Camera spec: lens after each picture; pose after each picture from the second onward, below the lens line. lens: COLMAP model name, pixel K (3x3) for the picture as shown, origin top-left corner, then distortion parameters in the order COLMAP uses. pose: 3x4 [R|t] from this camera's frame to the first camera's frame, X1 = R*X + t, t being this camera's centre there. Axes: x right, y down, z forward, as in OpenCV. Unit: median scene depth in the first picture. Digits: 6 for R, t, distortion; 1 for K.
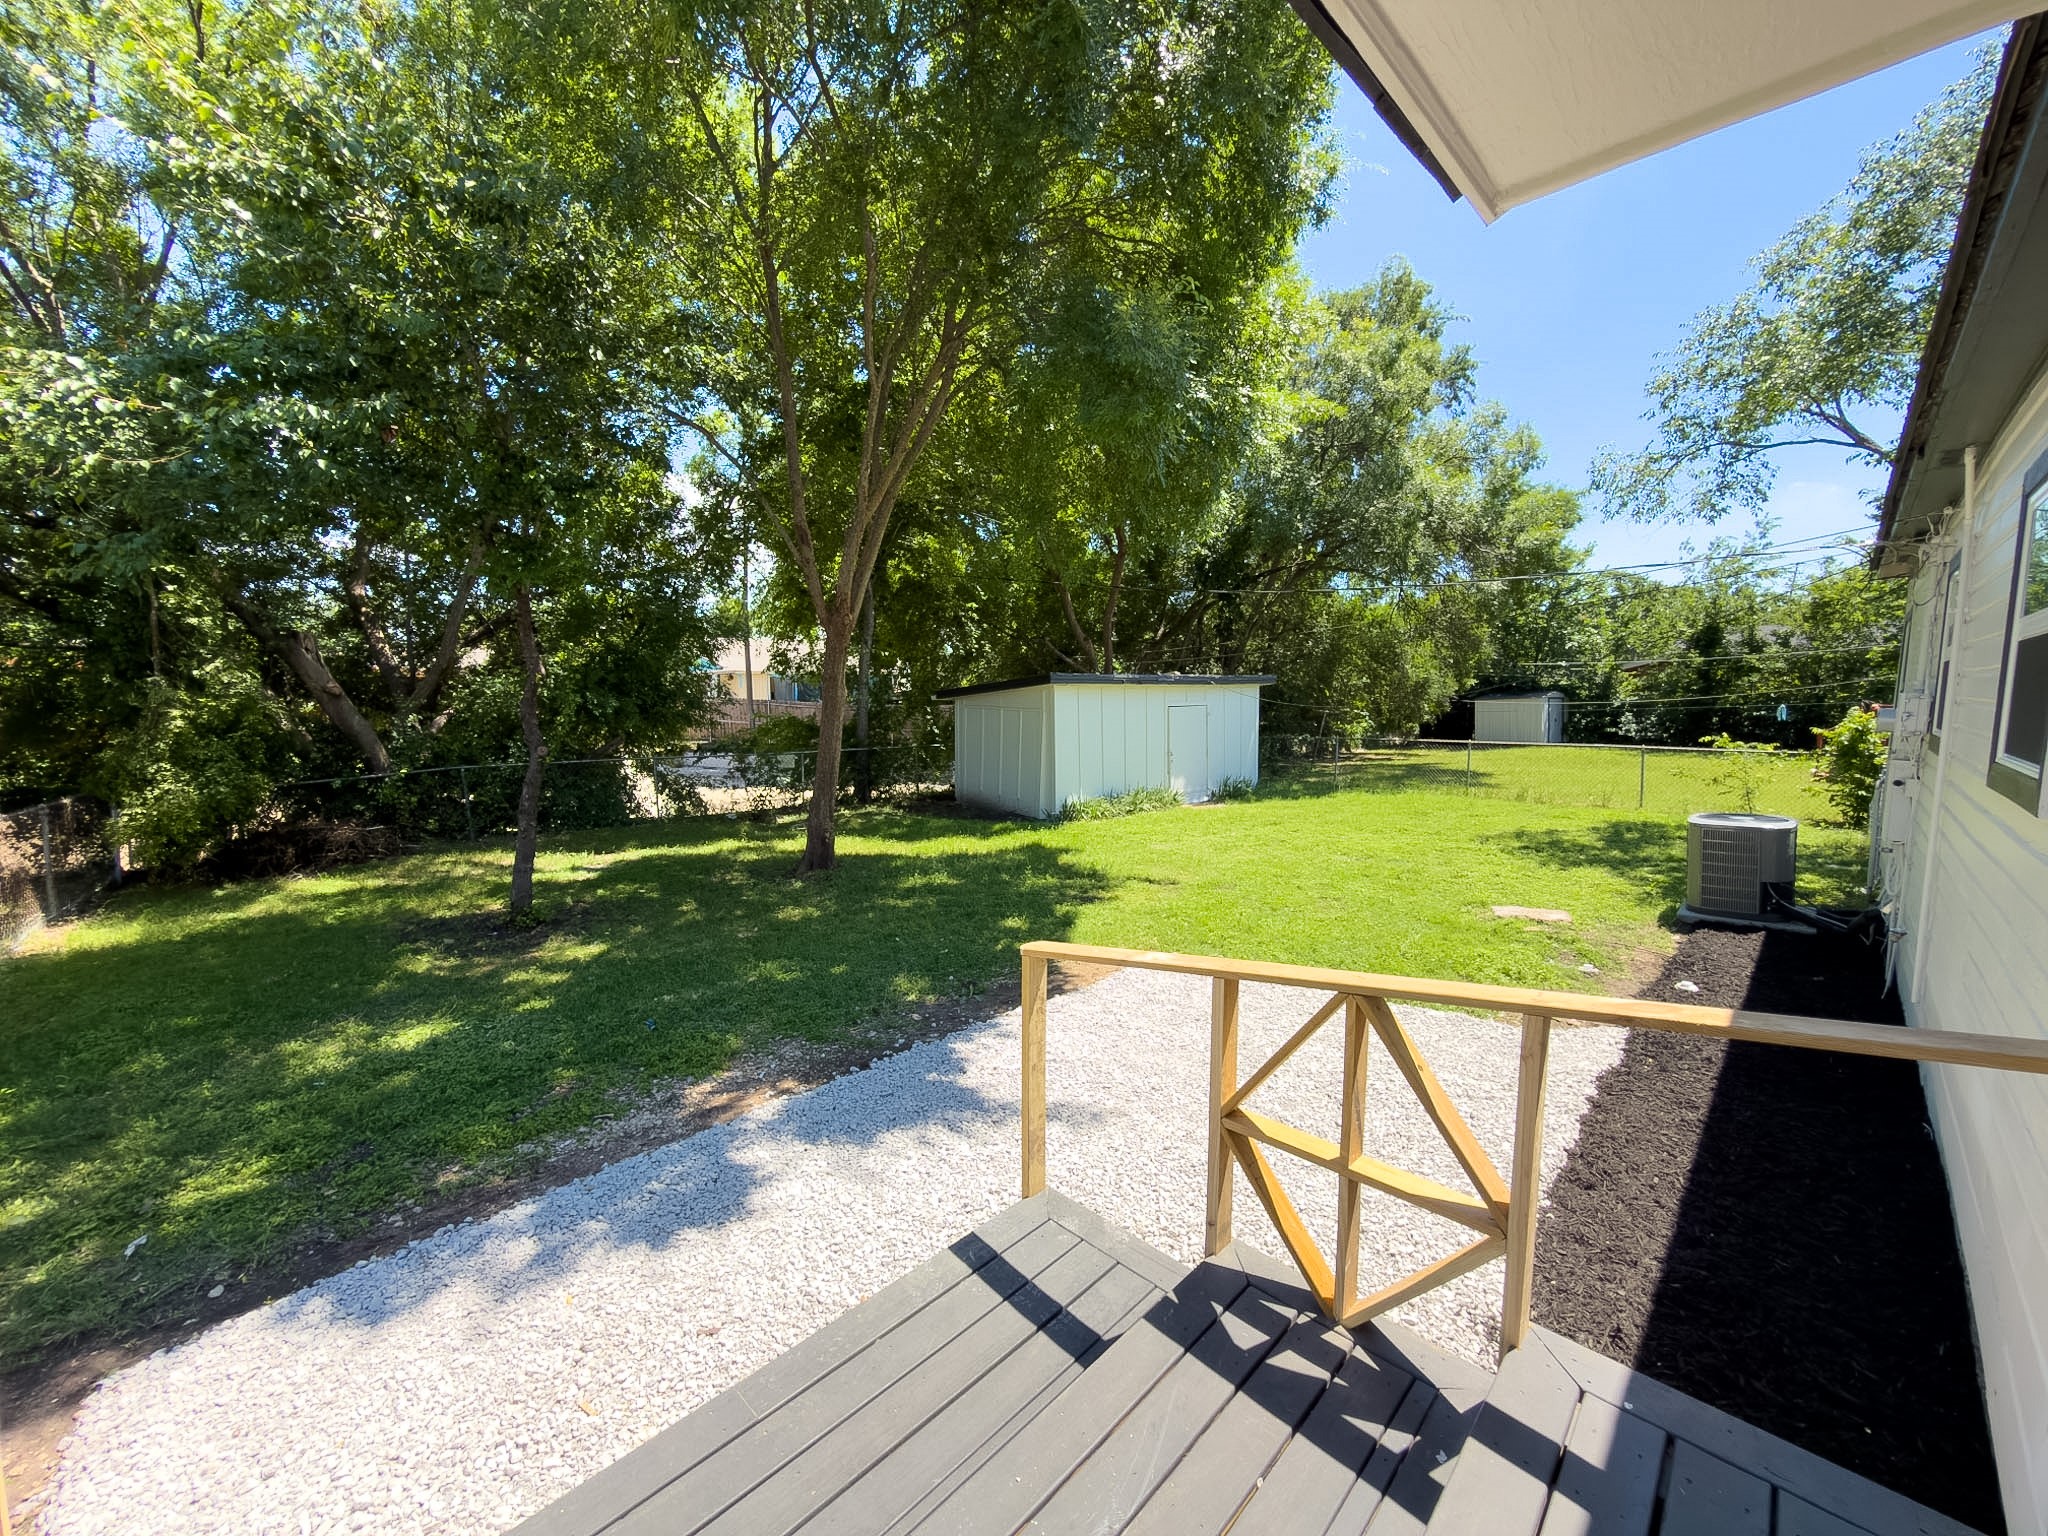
lens RADIAL K [[789.0, 0, 1024.0], [0, 789.0, 768.0], [0, 0, 1]] dist [0.001671, 0.000200]
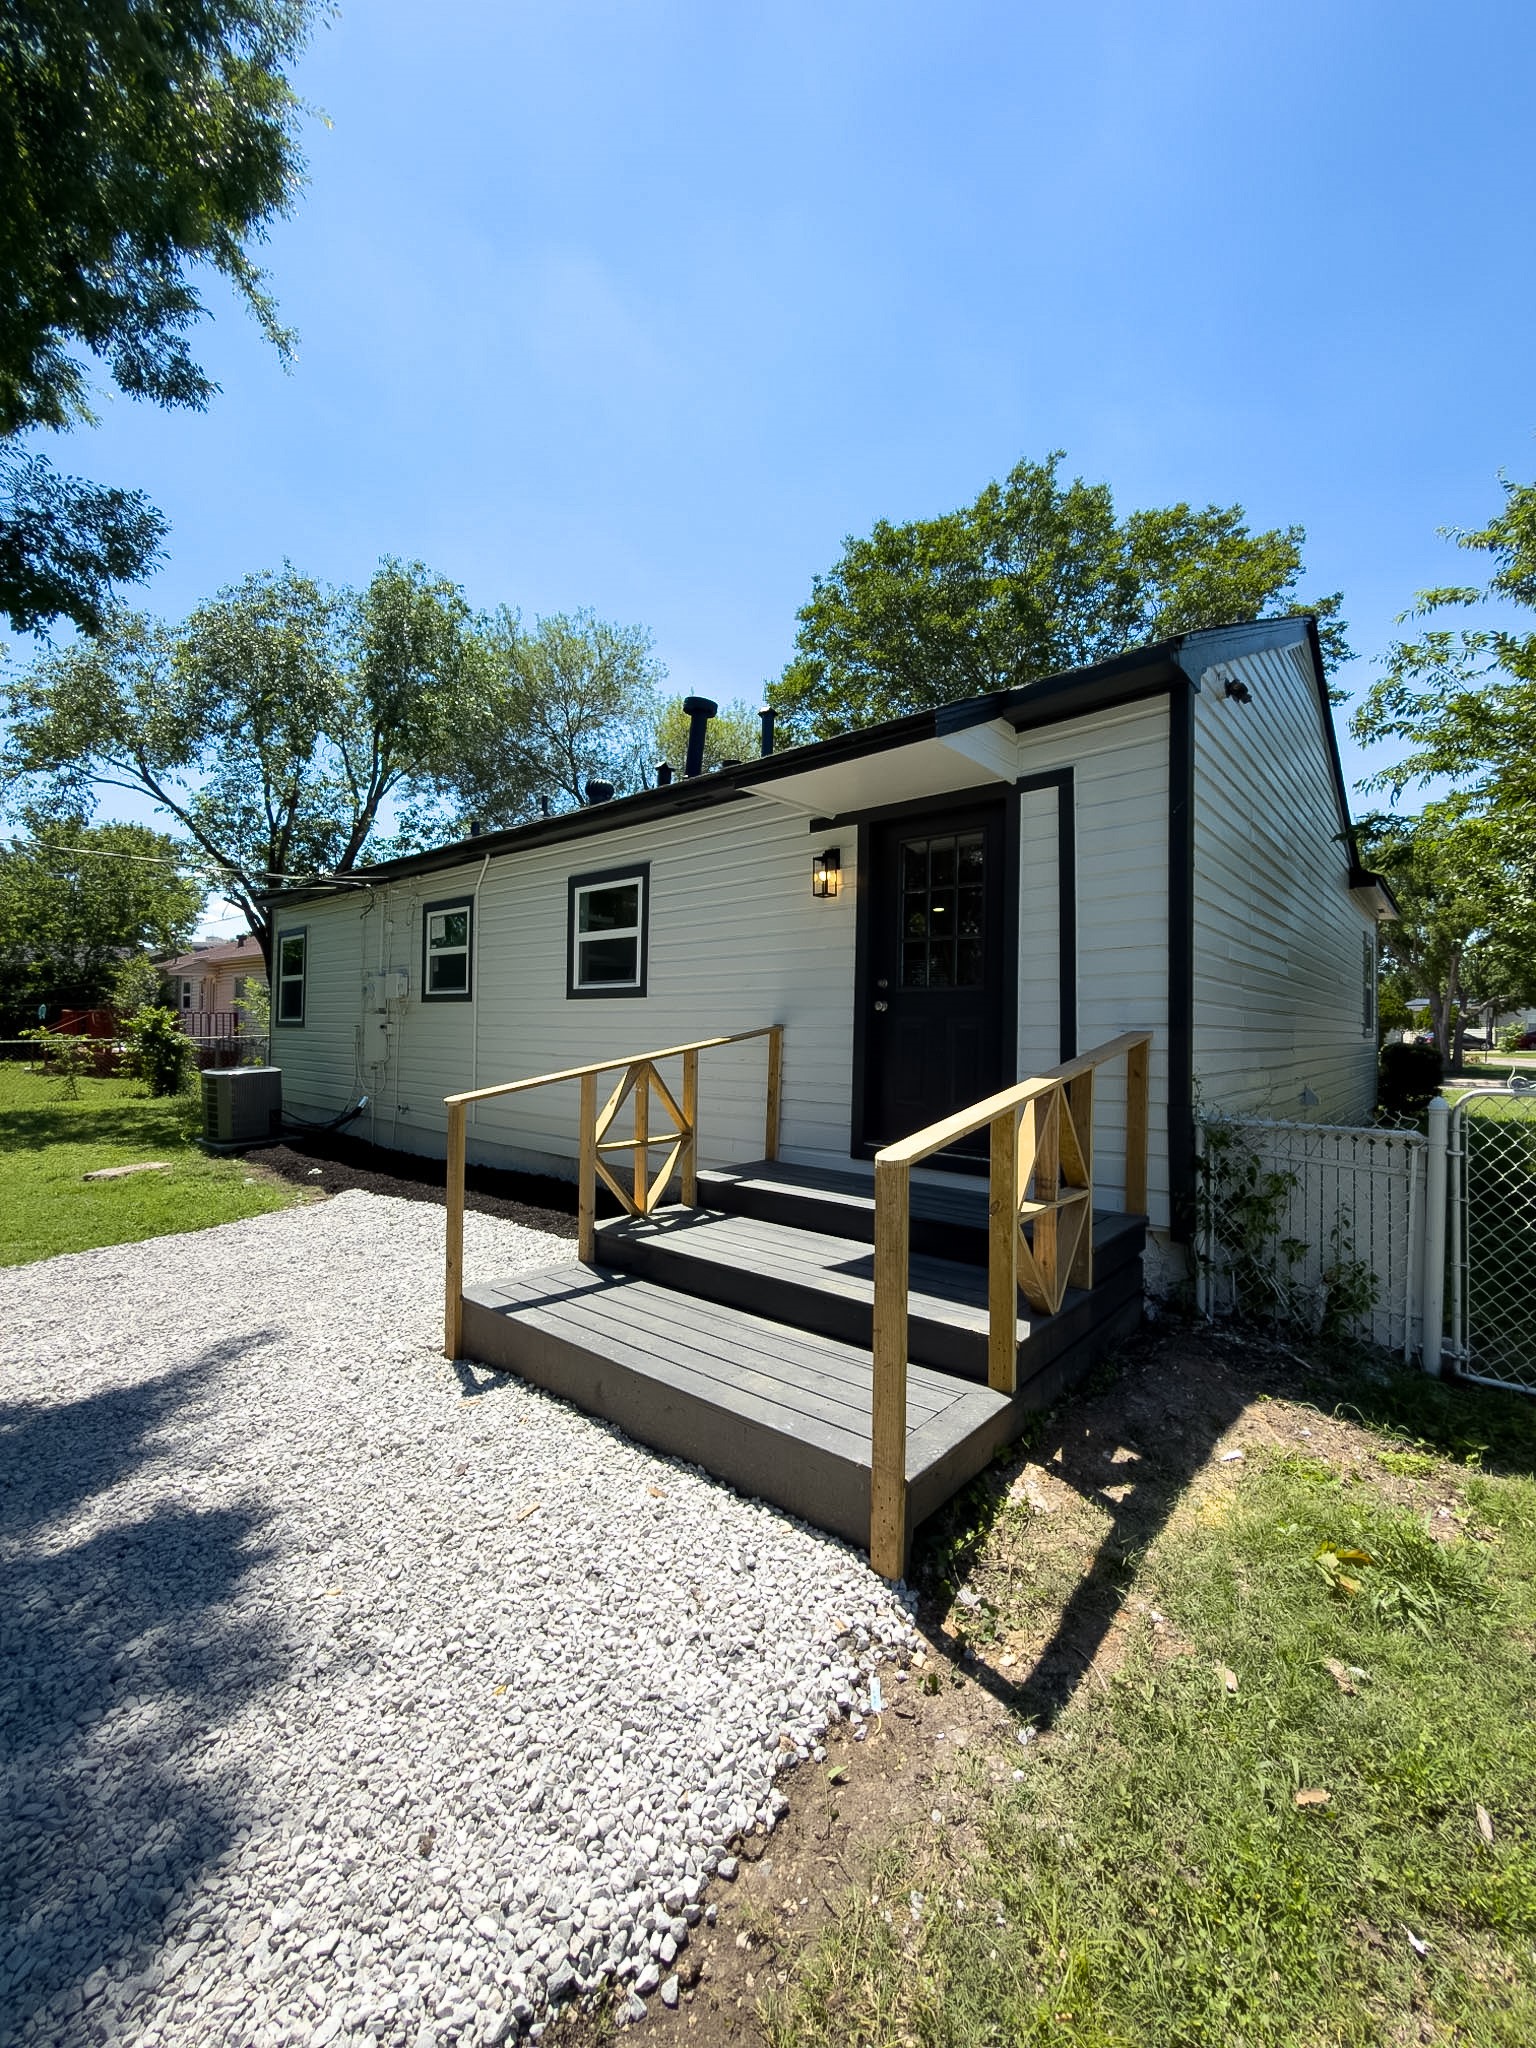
lens RADIAL K [[819.0, 0, 768.0], [0, 819.0, 1024.0], [0, 0, 1]] dist [0.000967, 0.000327]
pose [[-0.077412, 0.008918, 0.996959, -1.103151], [0.080626, 0.996741, -0.002656, 0.124404], [-0.993734, 0.080175, -0.077879, 0.472611]]
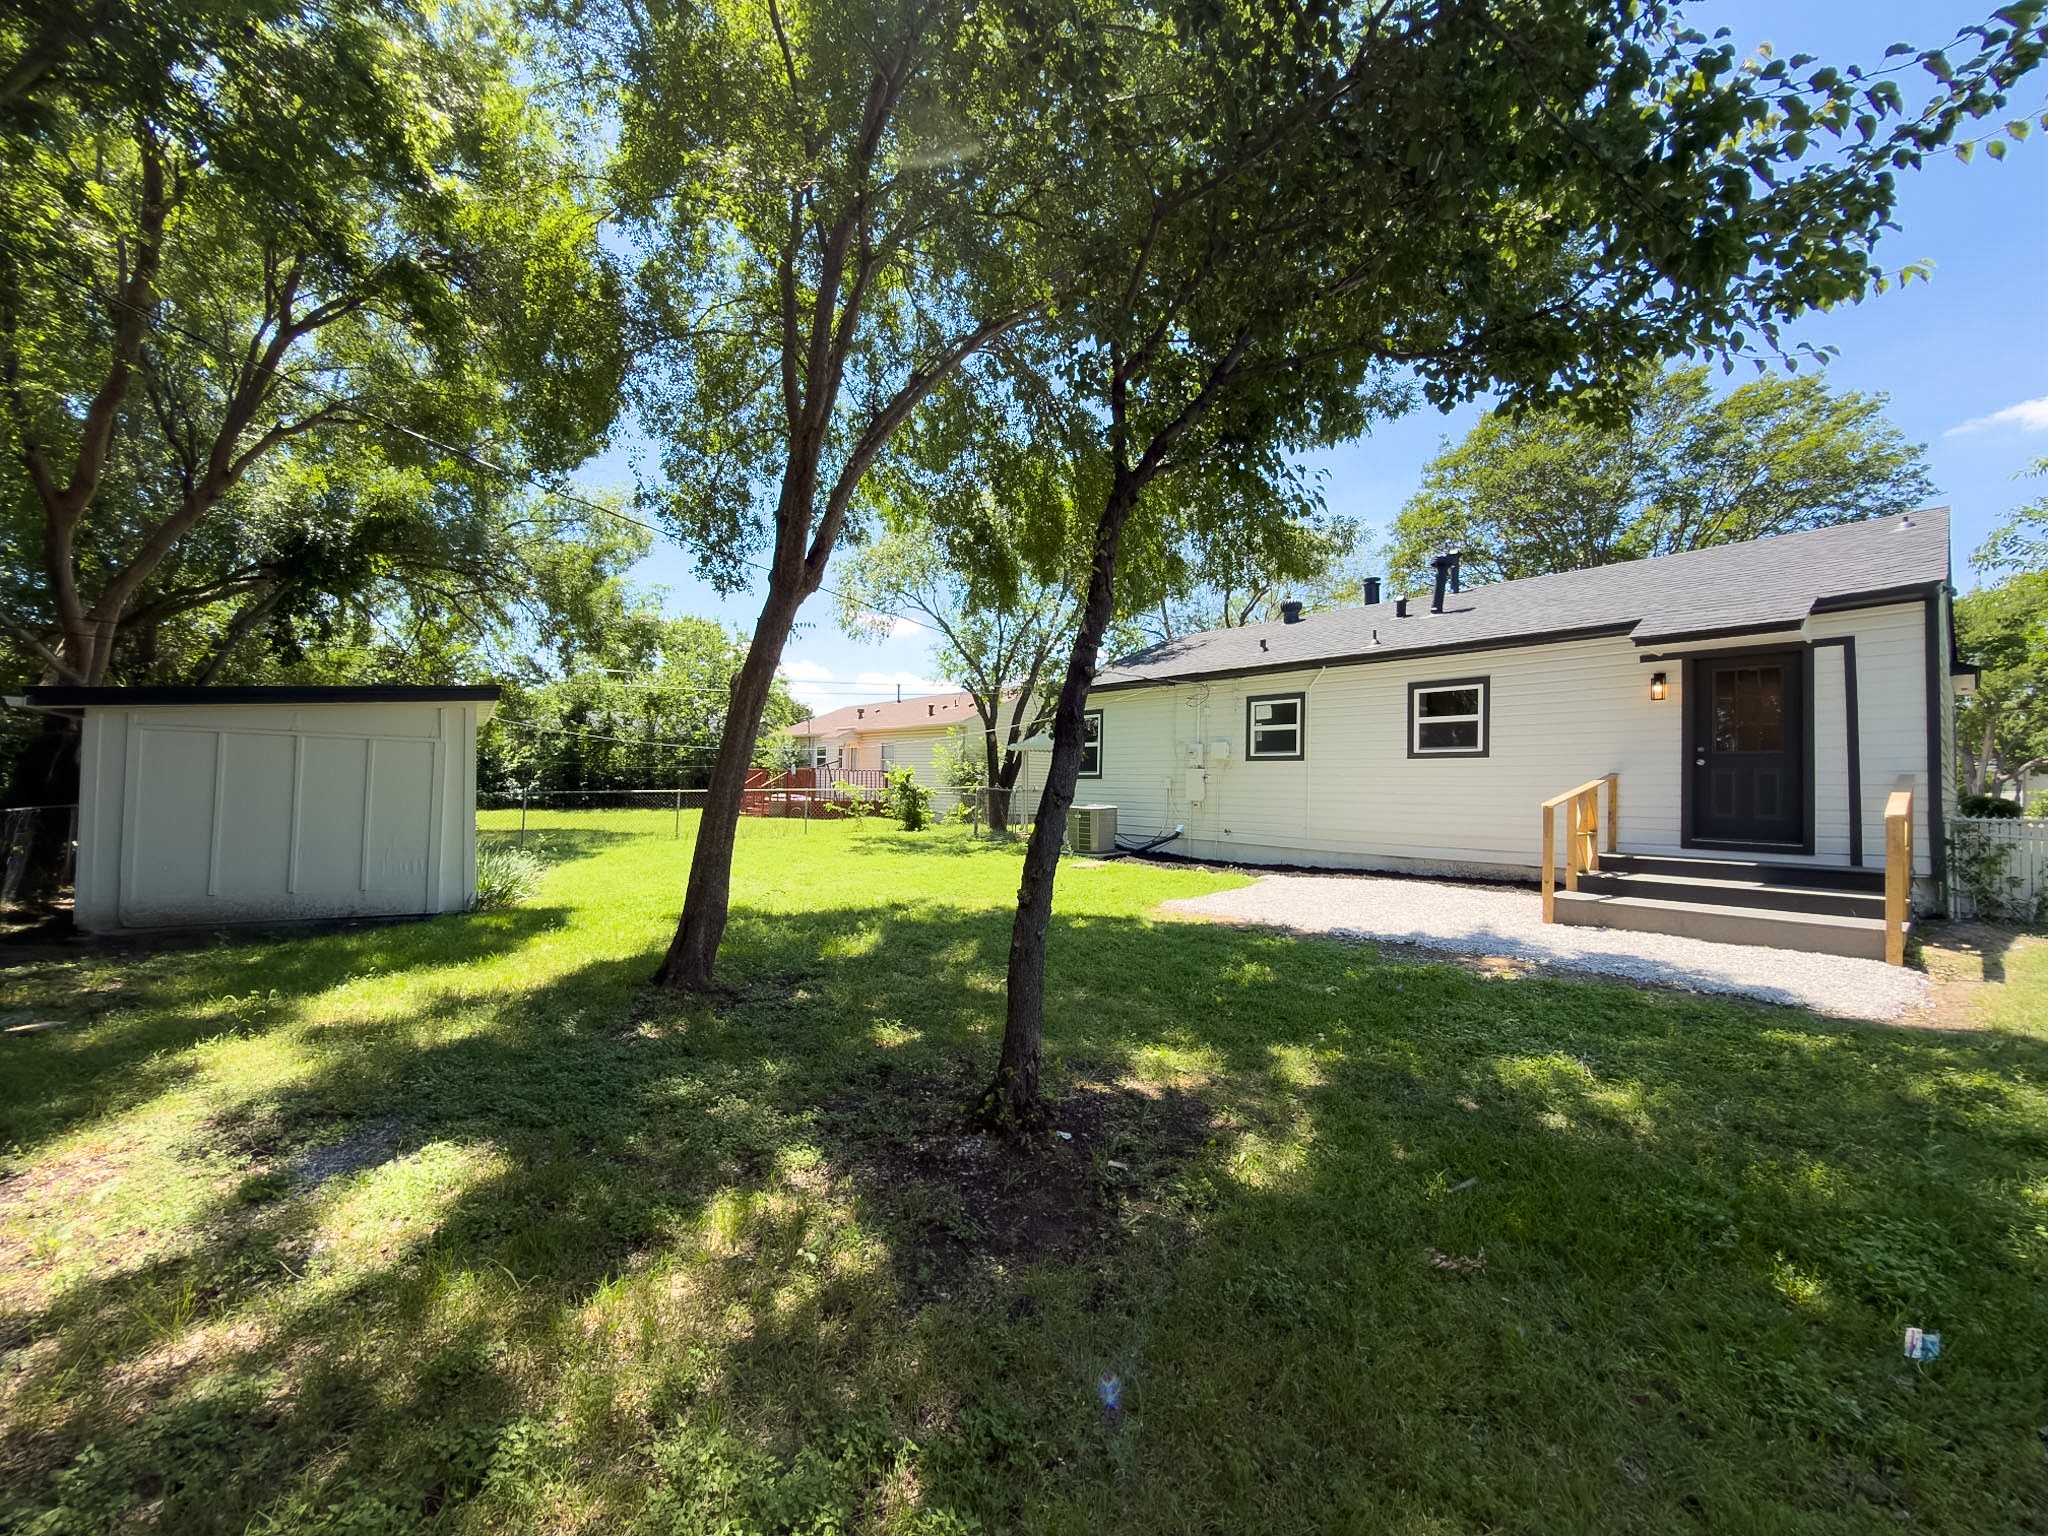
lens RADIAL K [[819.0, 0, 1024.0], [0, 819.0, 768.0], [0, 0, 1]] dist [0.000967, 0.000327]
pose [[0.072238, 0.030529, 0.996920, -2.439433], [0.074957, 0.996539, -0.035949, 0.054561], [-0.994567, 0.077323, 0.069699, 2.151559]]
